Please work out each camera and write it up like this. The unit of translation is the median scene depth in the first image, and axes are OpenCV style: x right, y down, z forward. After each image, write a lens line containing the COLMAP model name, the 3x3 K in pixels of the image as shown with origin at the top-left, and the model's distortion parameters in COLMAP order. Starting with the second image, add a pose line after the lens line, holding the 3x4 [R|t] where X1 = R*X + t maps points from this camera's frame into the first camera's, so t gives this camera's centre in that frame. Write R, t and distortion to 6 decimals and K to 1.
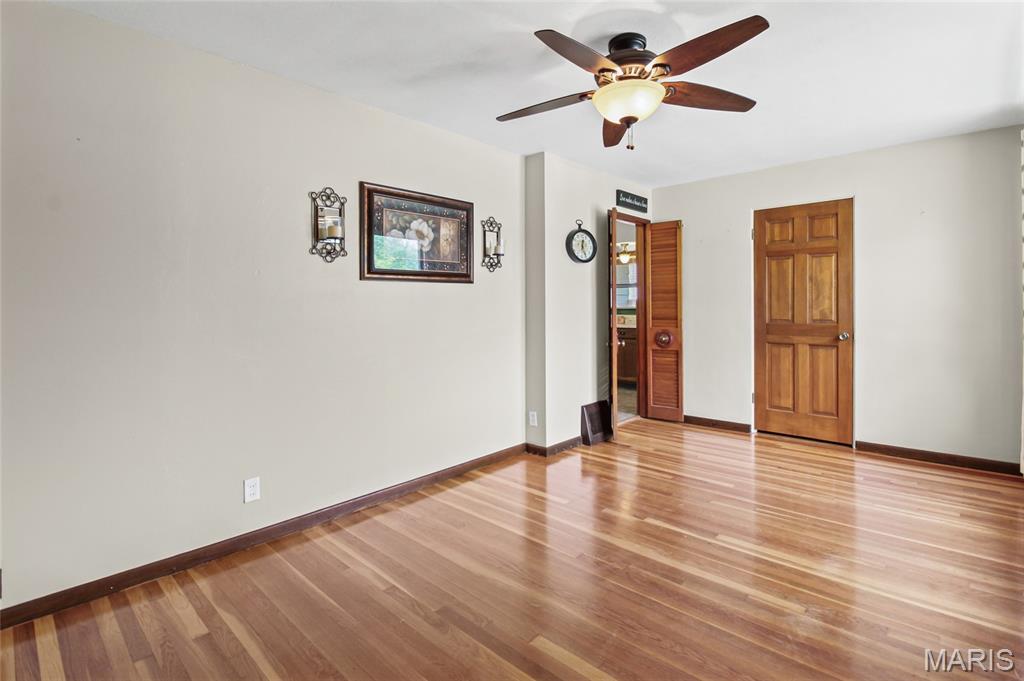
lens RADIAL K [[497.0, 0, 502.3], [0, 497.0, 336.8], [0, 0, 1]] dist [-0.034846, -0.000880]
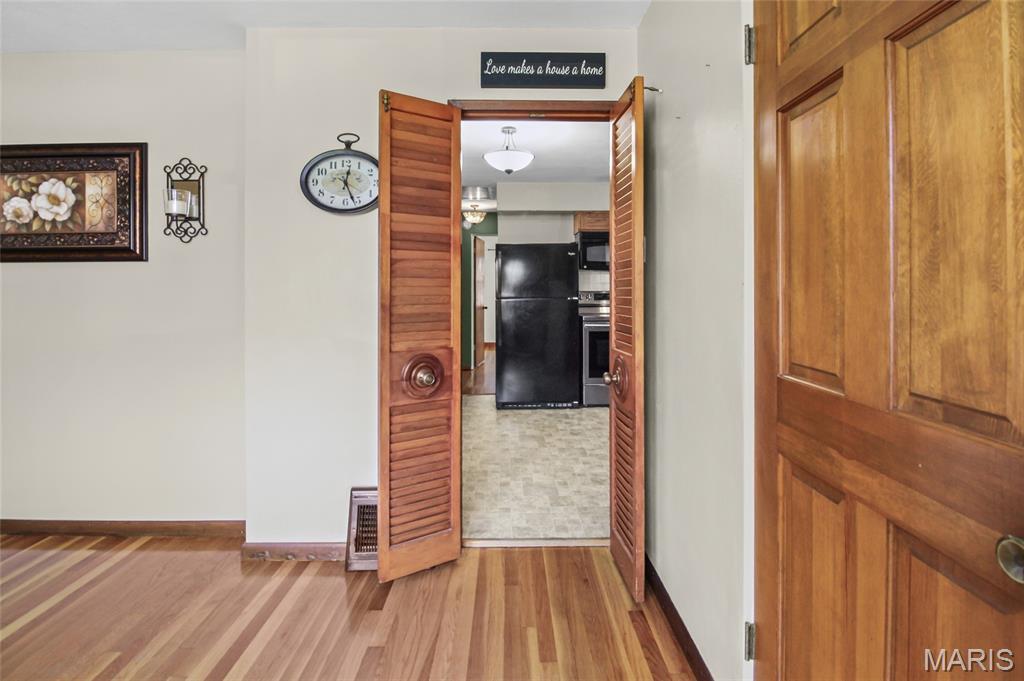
lens RADIAL K [[497.0, 0, 511.1], [0, 497.0, 302.8], [0, 0, 1]] dist [-0.034846, -0.000880]
pose [[0.701354, 0.027013, -0.712301, 0.728730], [-0.051554, 0.998587, -0.012891, -0.065100], [0.710947, 0.045763, 0.701755, 0.851802]]
